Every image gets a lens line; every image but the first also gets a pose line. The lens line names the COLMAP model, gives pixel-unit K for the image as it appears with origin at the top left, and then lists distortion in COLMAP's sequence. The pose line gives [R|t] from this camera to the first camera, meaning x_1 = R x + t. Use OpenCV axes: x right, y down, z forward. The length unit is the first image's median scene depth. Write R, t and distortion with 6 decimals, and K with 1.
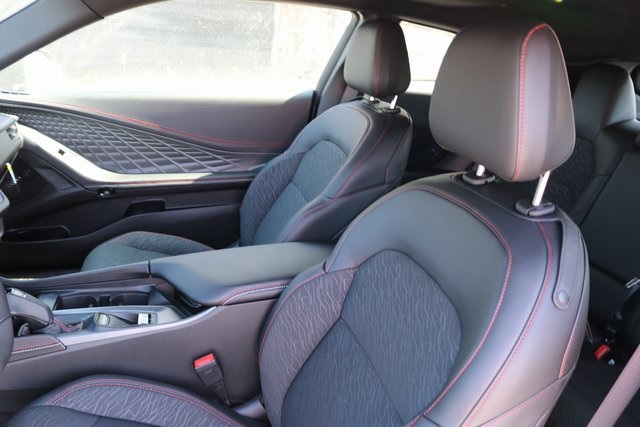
lens RADIAL K [[522.7, 0, 320.0], [0, 522.7, 213.5], [0, 0, 1]] dist [-0.176230, 0.150634]
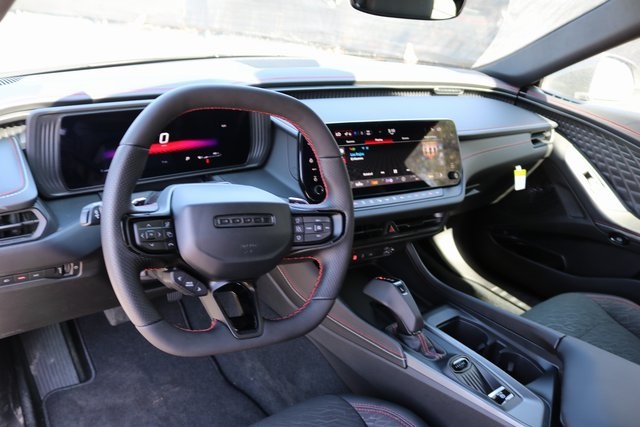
lens RADIAL K [[522.7, 0, 320.0], [0, 522.7, 213.5], [0, 0, 1]] dist [-0.176230, 0.150634]
pose [[0.390937, 0.321606, -0.862402, 0.064922], [-0.370821, 0.912595, 0.172227, -0.041643], [0.842413, 0.252467, 0.476026, 0.229518]]
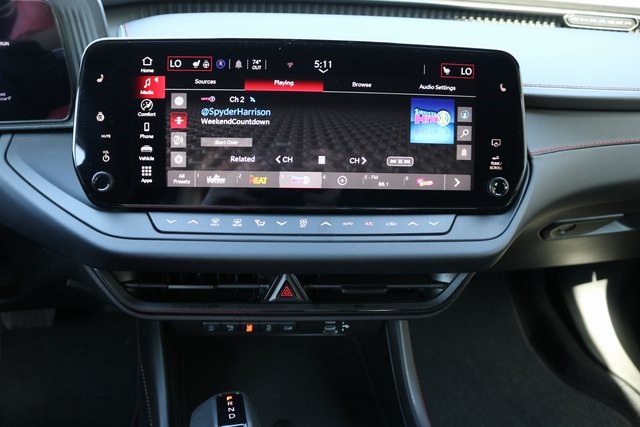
lens RADIAL K [[522.7, 0, 320.0], [0, 522.7, 213.5], [0, 0, 1]] dist [-0.176230, 0.150634]
pose [[-0.057582, 0.377628, -0.924165, -0.193167], [-0.382999, 0.846515, 0.369762, -0.087844], [0.921952, 0.375246, 0.095887, 0.567295]]
